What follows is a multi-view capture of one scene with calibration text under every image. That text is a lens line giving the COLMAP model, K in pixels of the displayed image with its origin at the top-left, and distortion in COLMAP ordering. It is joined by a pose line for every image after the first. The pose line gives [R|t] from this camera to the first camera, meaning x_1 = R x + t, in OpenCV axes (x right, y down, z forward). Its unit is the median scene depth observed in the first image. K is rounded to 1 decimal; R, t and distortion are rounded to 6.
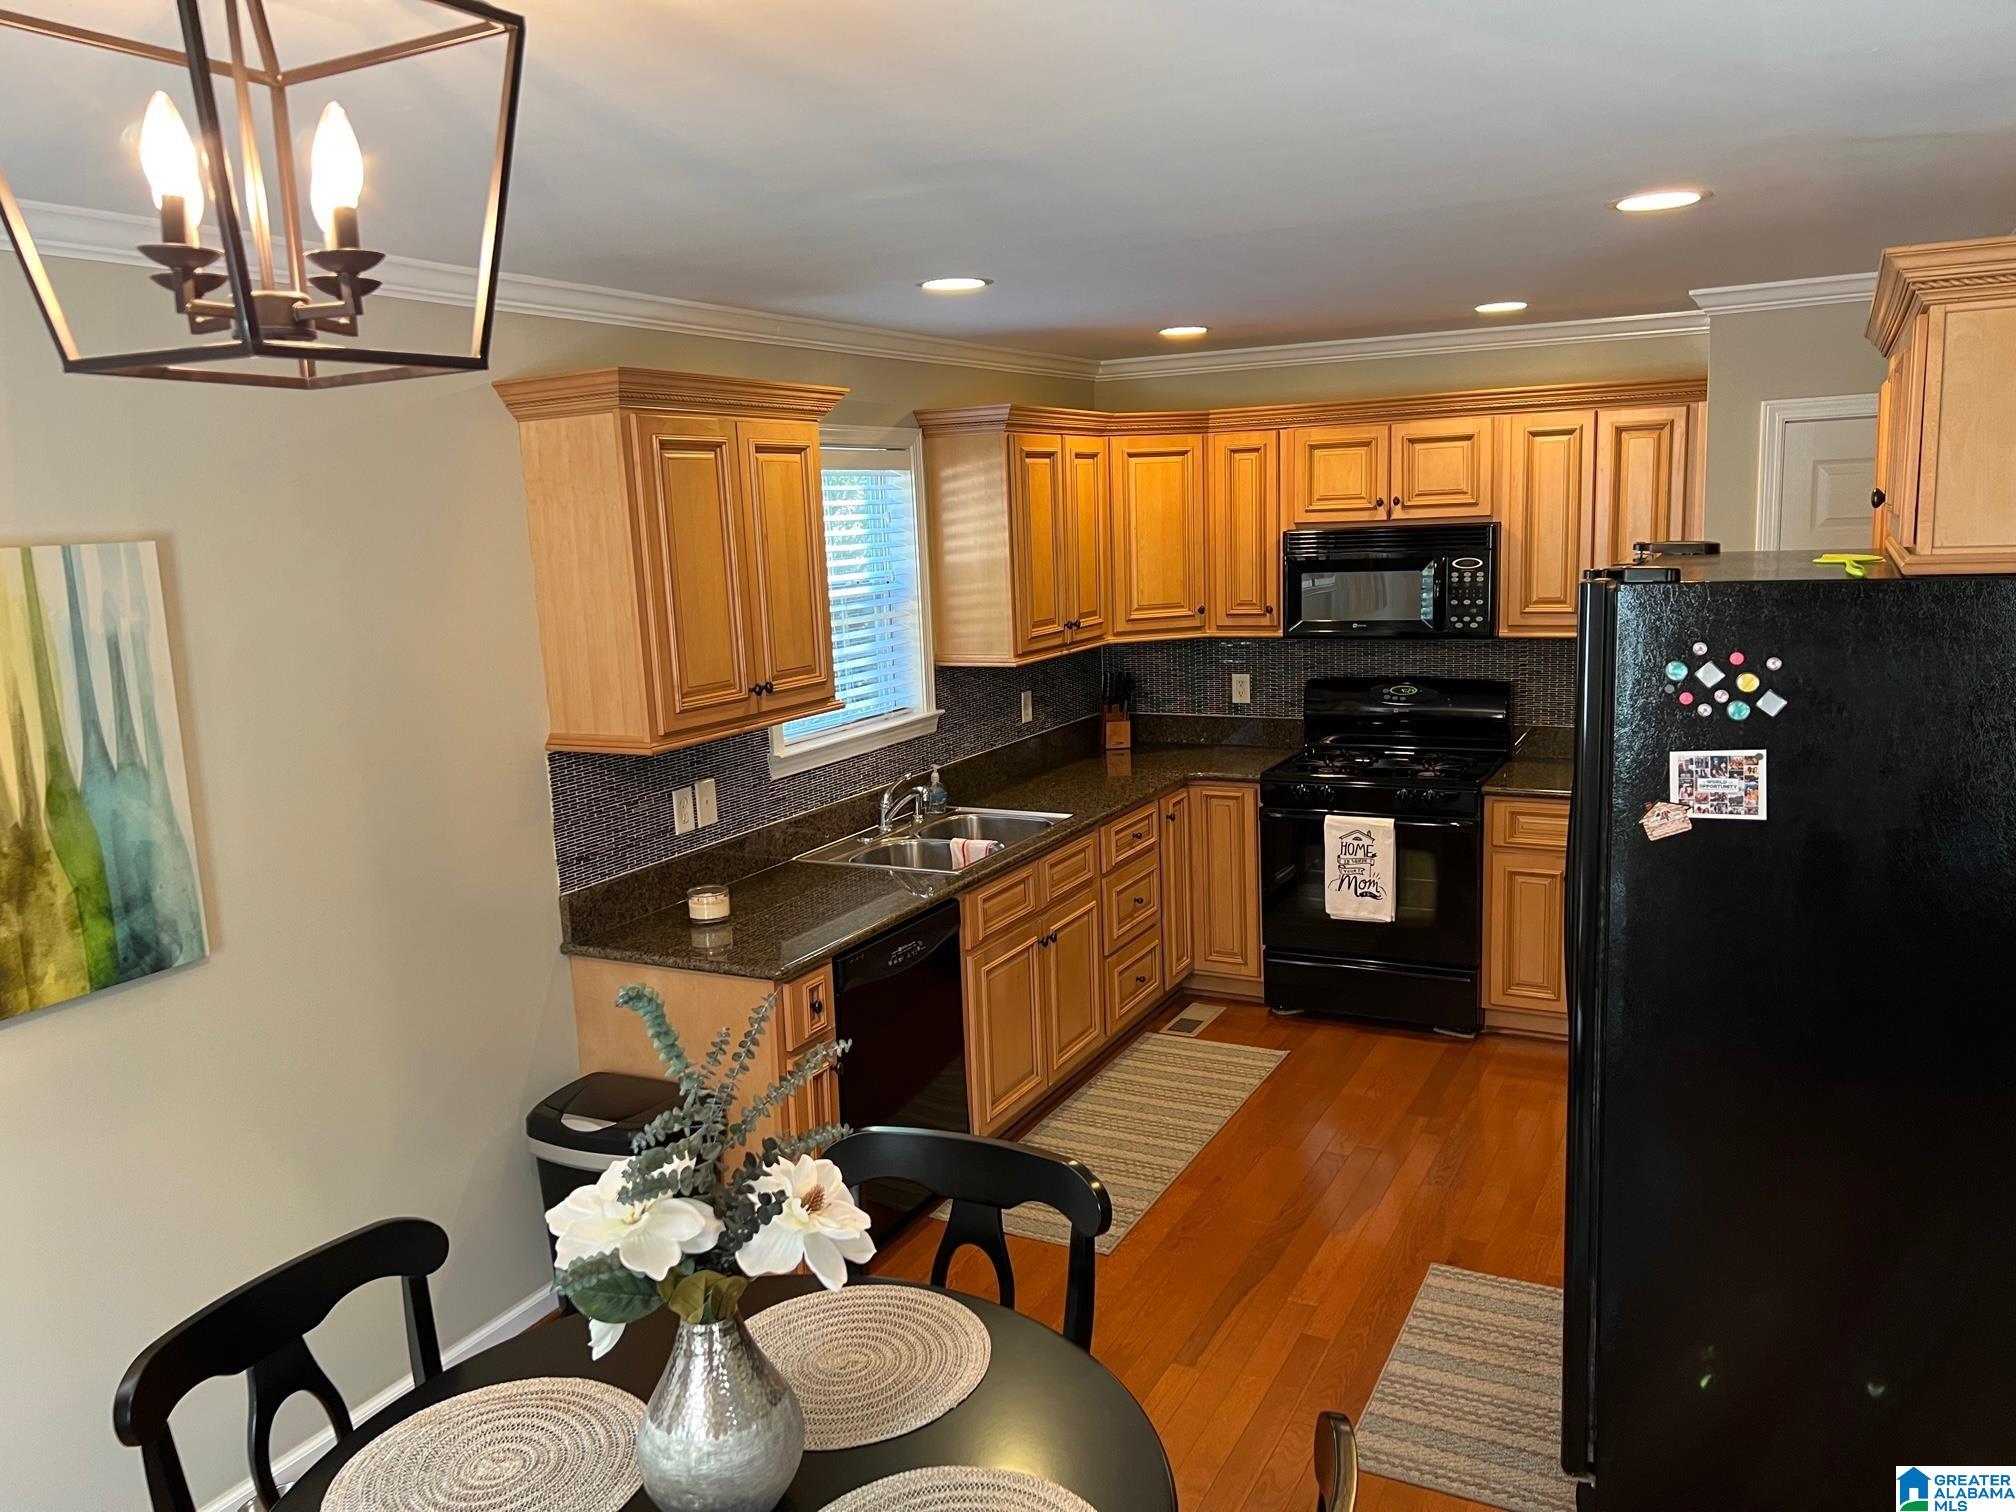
lens RADIAL K [[1510.8, 0, 1021.7], [0, 1510.8, 767.4], [0, 0, 1]] dist [0.056084, -0.058911]
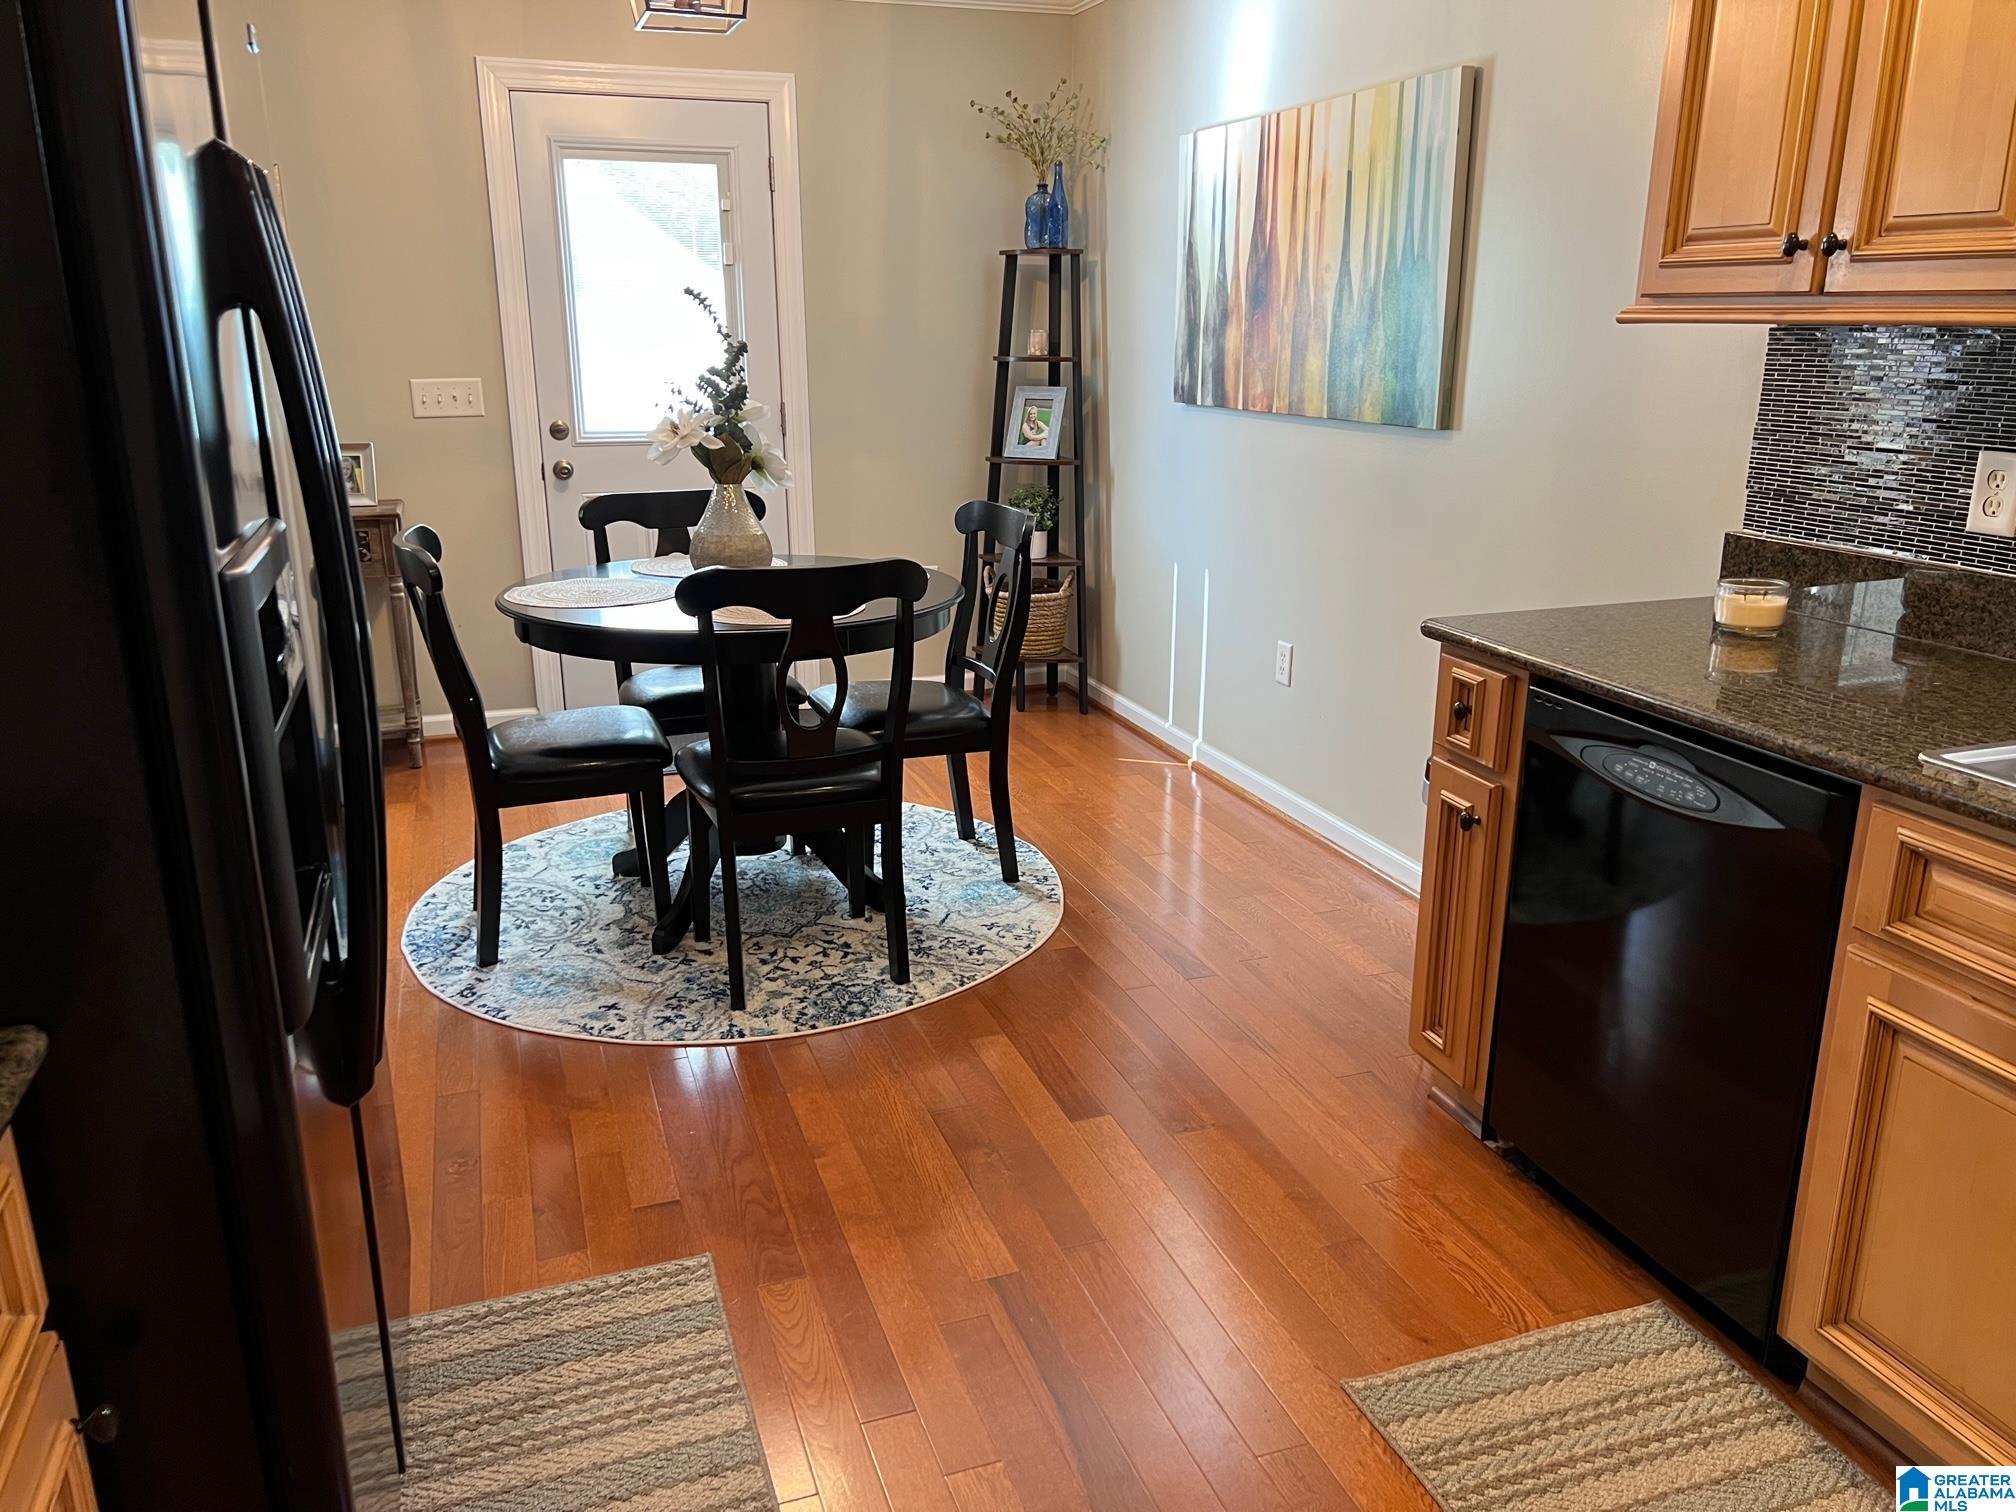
lens RADIAL K [[1510.8, 0, 1015.1], [0, 1510.8, 755.5], [0, 0, 1]] dist [0.056084, -0.058911]
pose [[-0.687762, 0.242968, -0.684069, 0.331956], [-0.095302, 0.903950, 0.416883, -0.064835], [0.719653, 0.351909, -0.598547, 0.866585]]
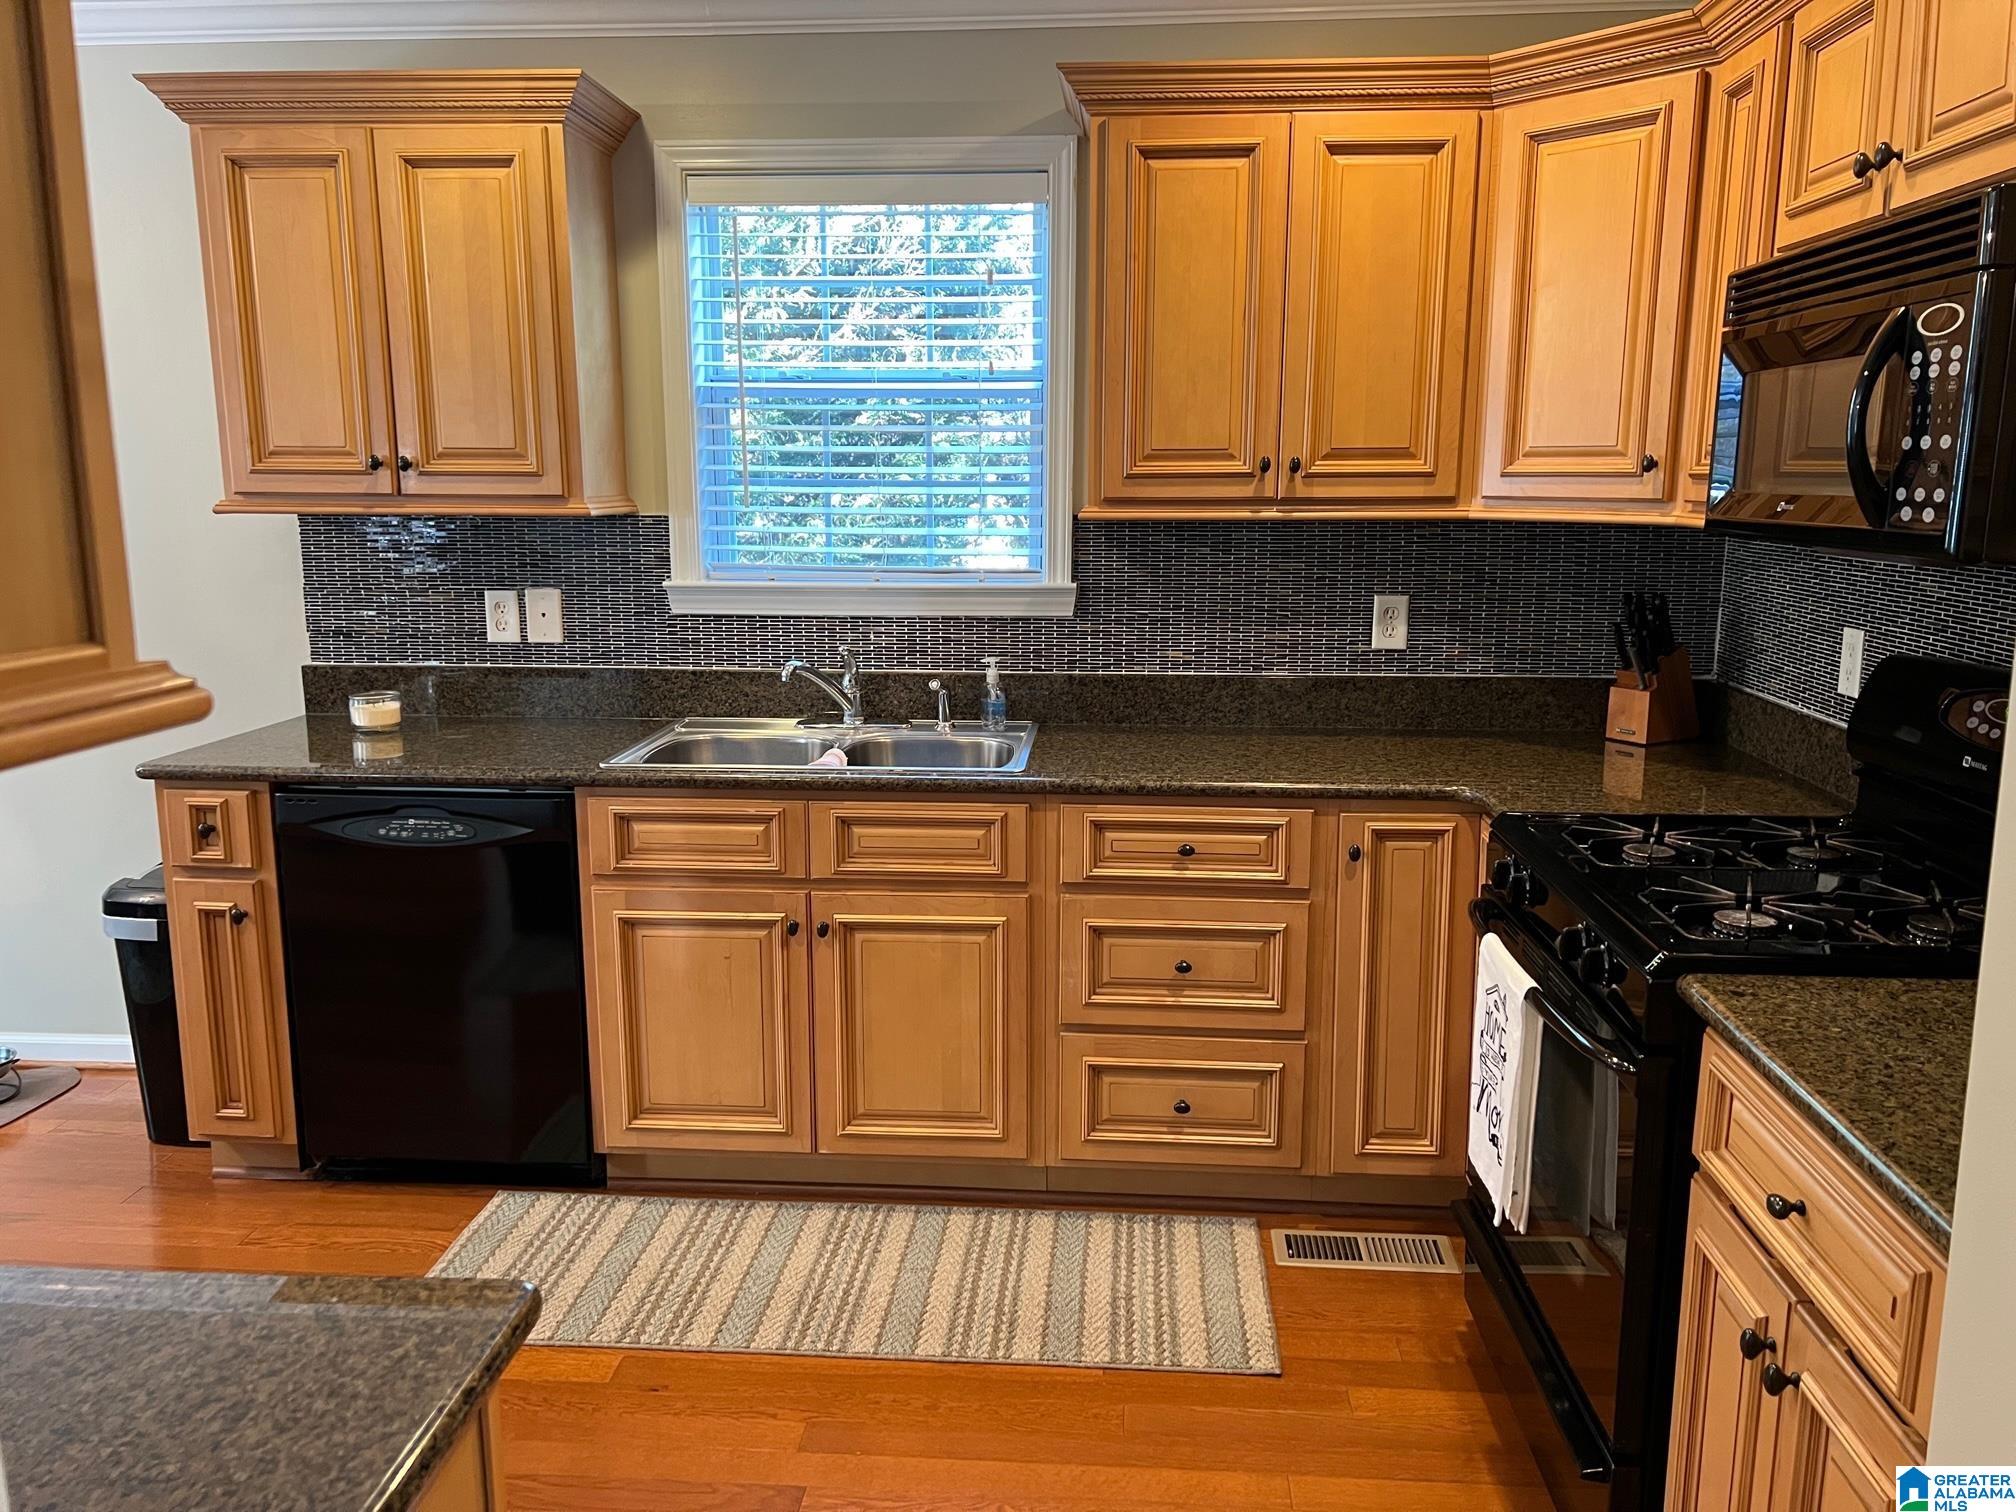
lens RADIAL K [[1510.8, 0, 1024.9], [0, 1510.8, 750.2], [0, 0, 1]] dist [0.056084, -0.058911]
pose [[0.389777, 0.210148, -0.896611, 0.536233], [-0.173343, 0.972954, 0.152686, -0.063353], [0.904448, 0.095908, 0.415662, 0.715416]]
